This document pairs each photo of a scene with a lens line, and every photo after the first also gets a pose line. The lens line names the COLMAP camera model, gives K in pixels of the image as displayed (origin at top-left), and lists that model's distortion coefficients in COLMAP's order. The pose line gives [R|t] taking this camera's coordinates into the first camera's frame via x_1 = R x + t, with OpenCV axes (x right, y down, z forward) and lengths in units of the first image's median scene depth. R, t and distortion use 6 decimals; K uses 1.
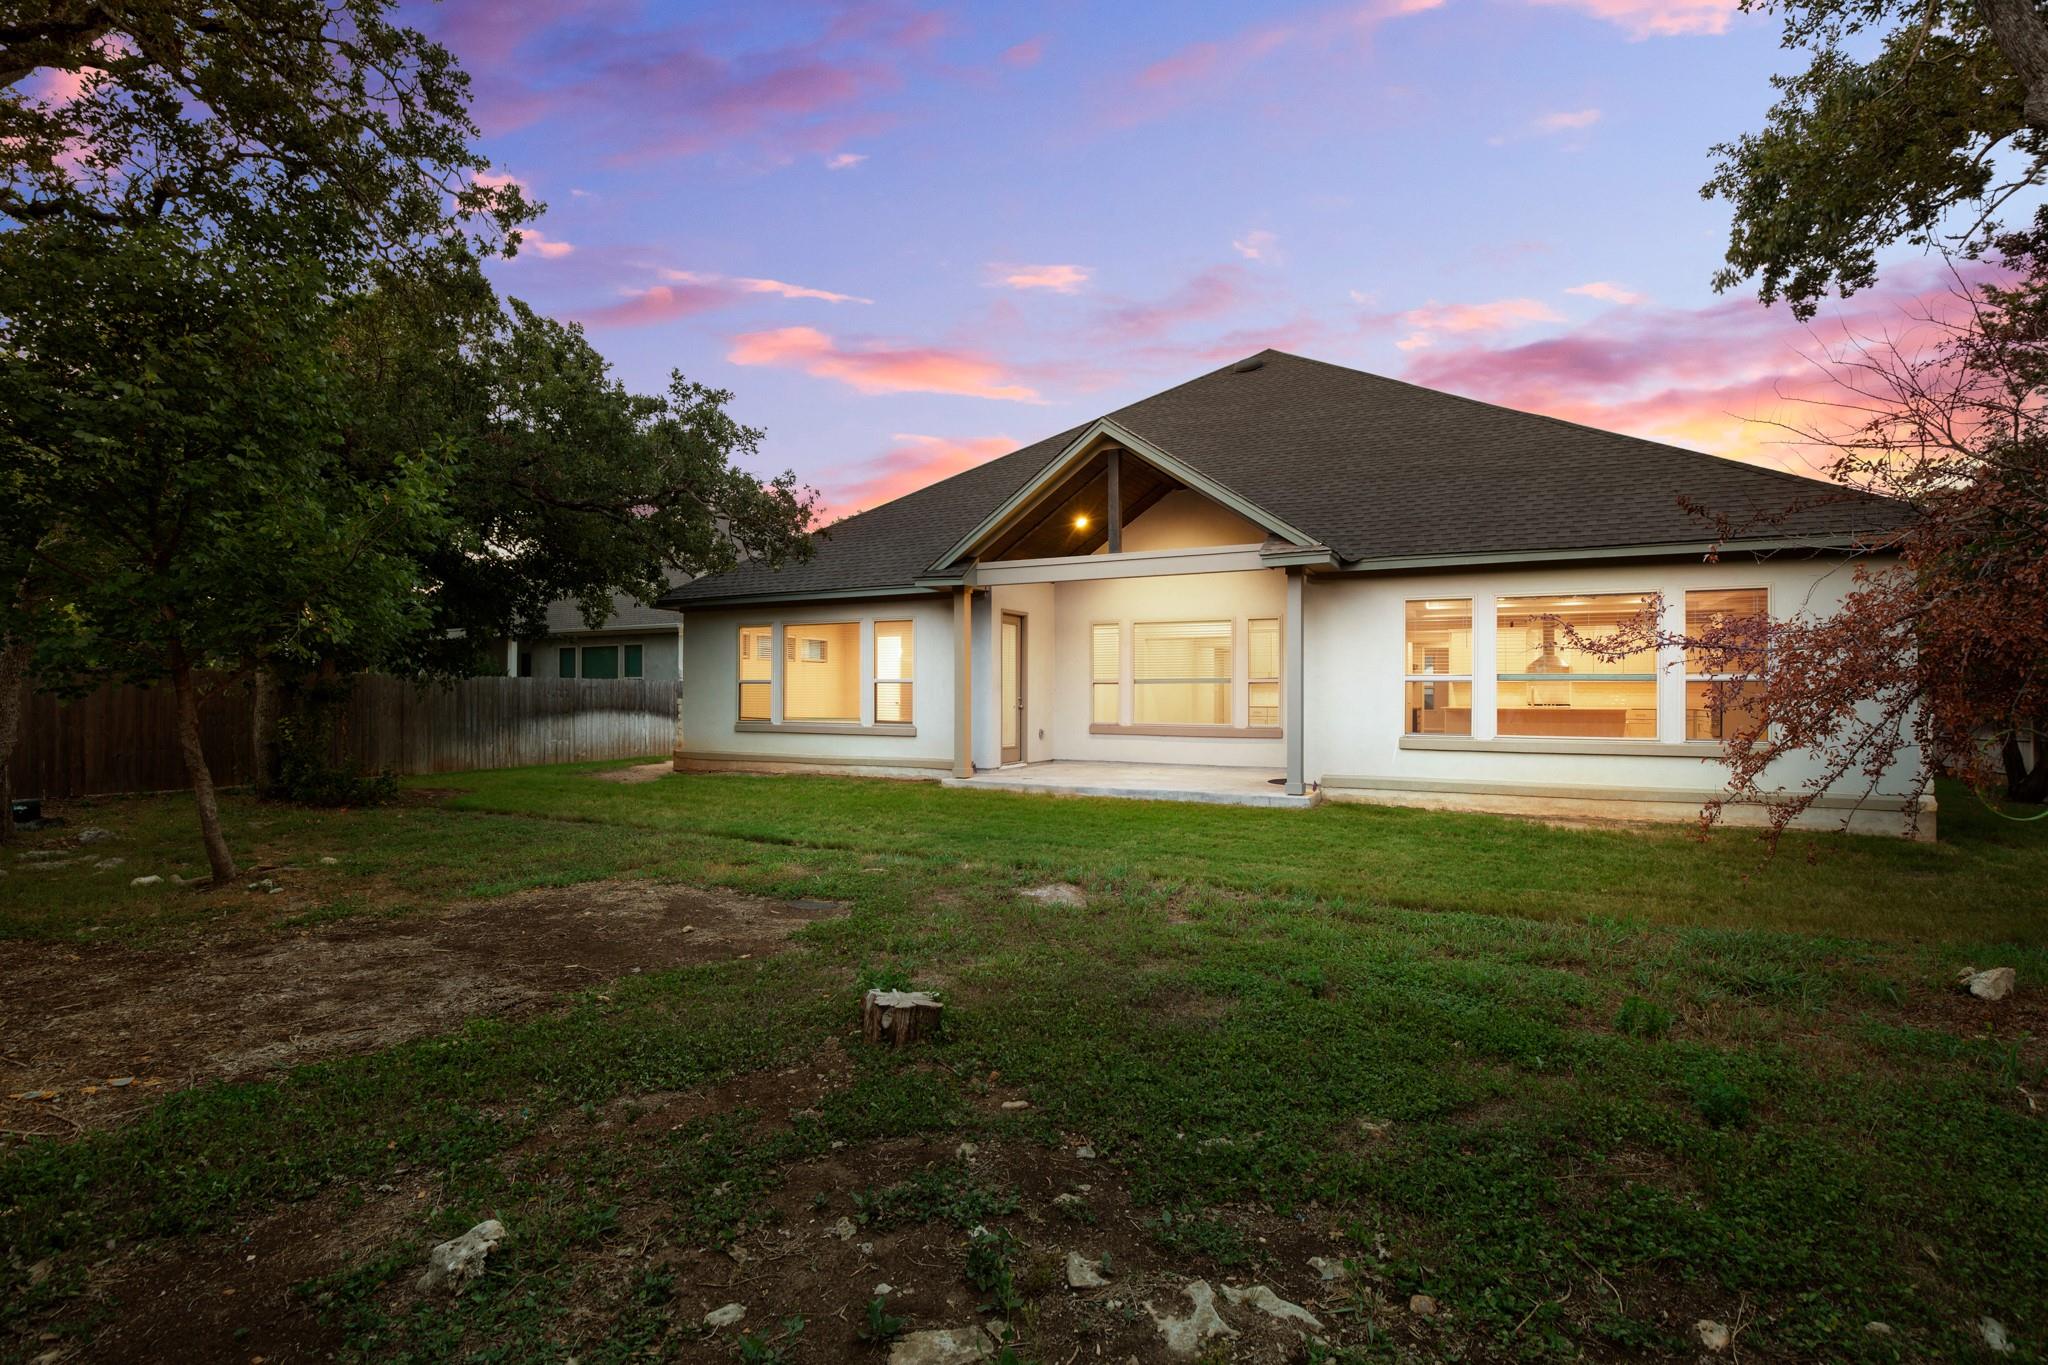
lens RADIAL K [[932.0, 0, 1024.2], [0, 932.0, 686.8], [0, 0, 1]] dist [-0.002131, 0.000153]
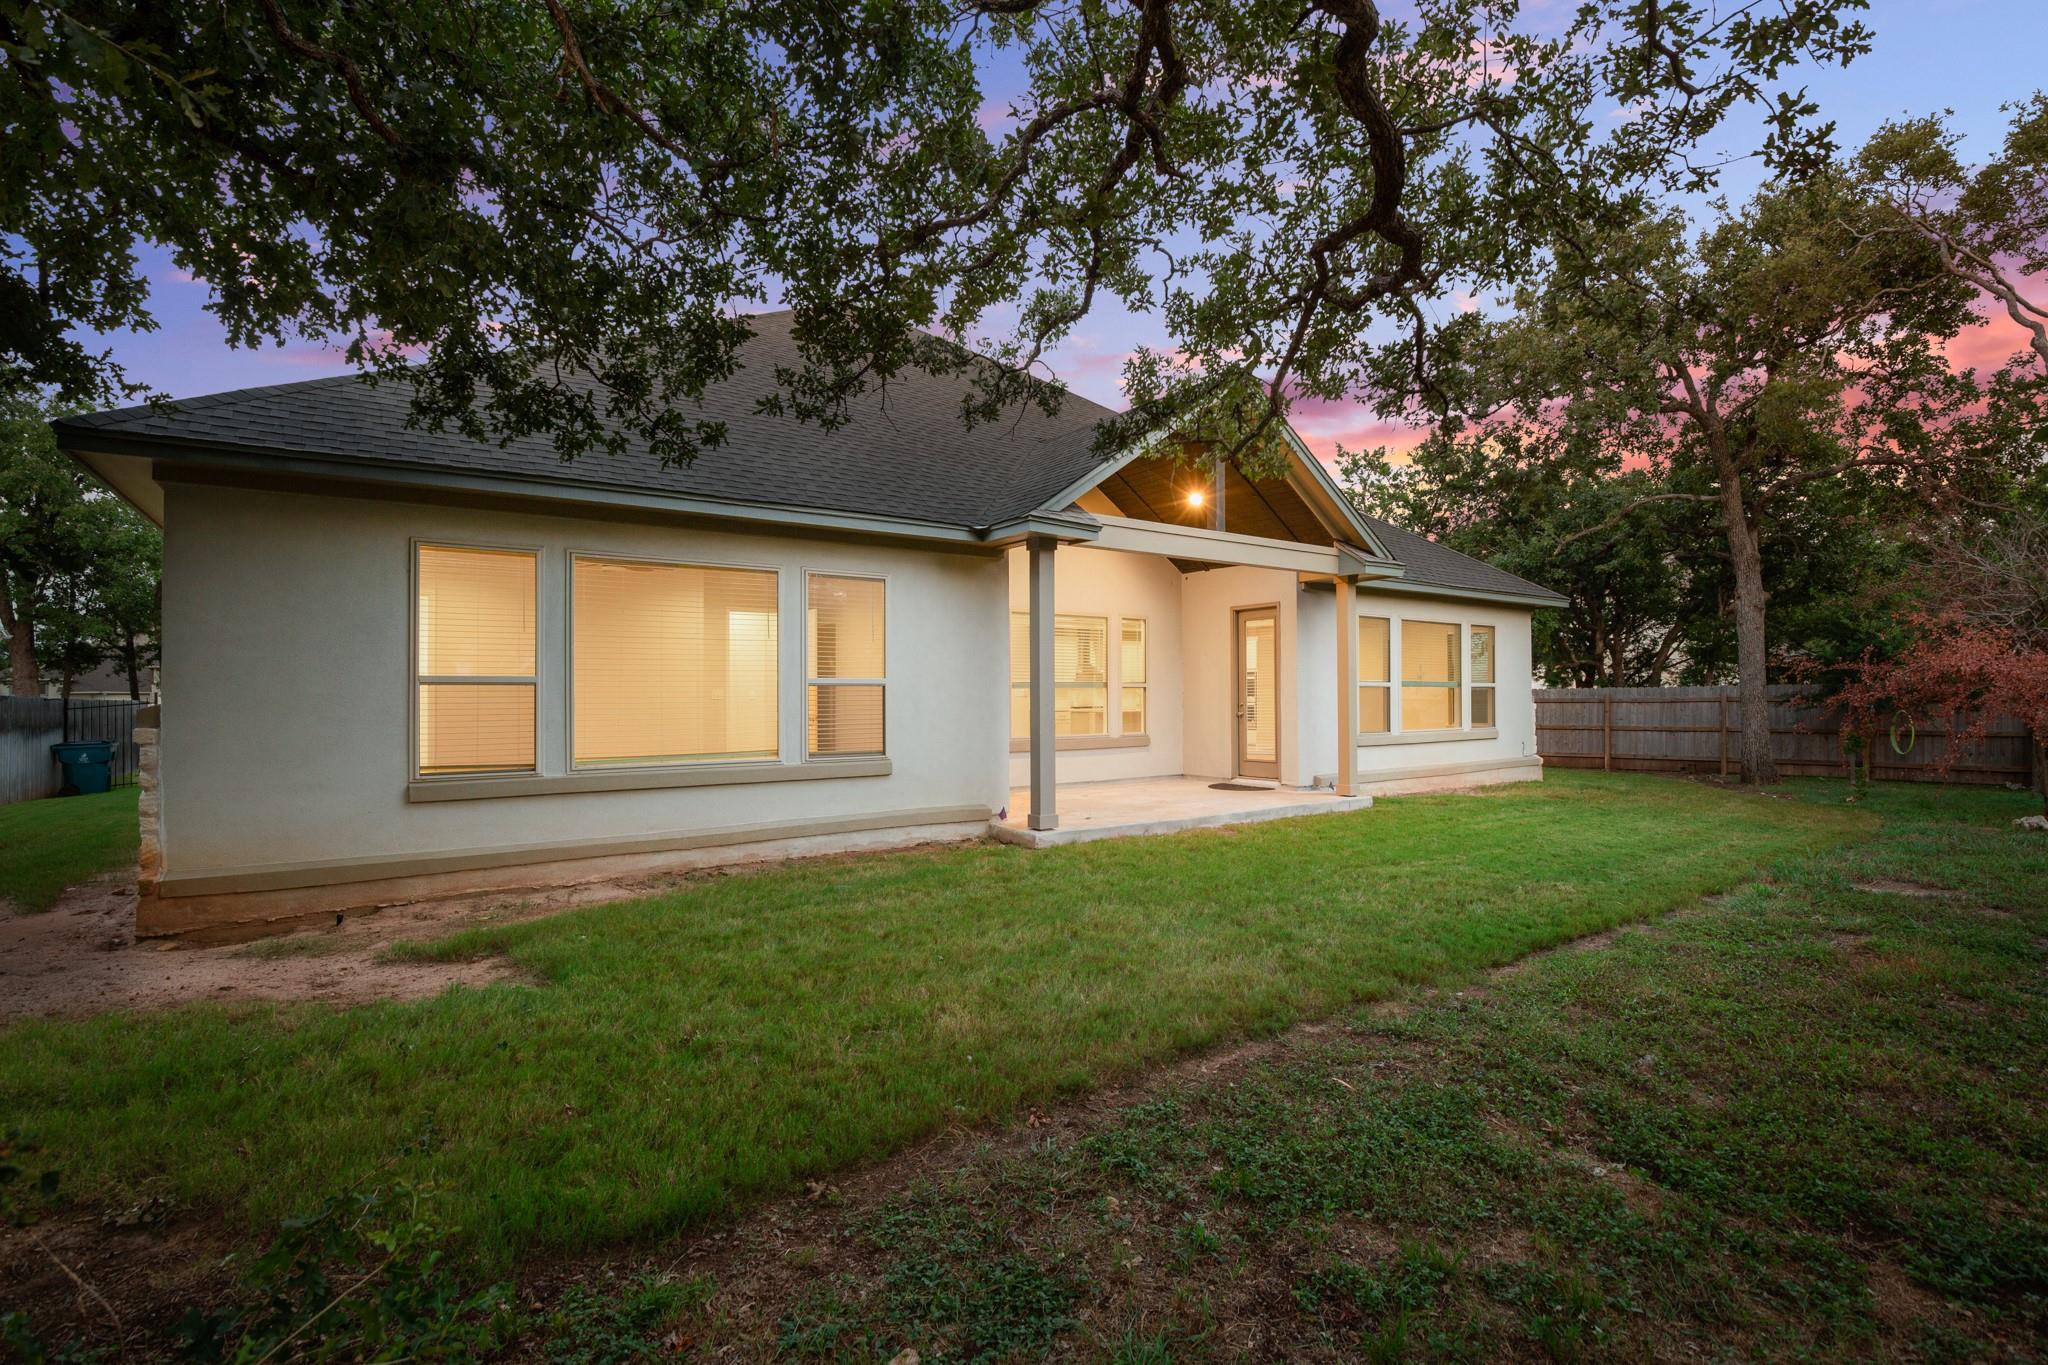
lens RADIAL K [[932.0, 0, 1024.5], [0, 932.0, 686.5], [0, 0, 1]] dist [-0.002131, 0.000153]
pose [[0.465031, 0.002880, 0.885290, -0.559896], [-0.000617, 0.999996, -0.002930, -0.002137], [-0.885294, 0.000816, 0.465031, 0.594326]]
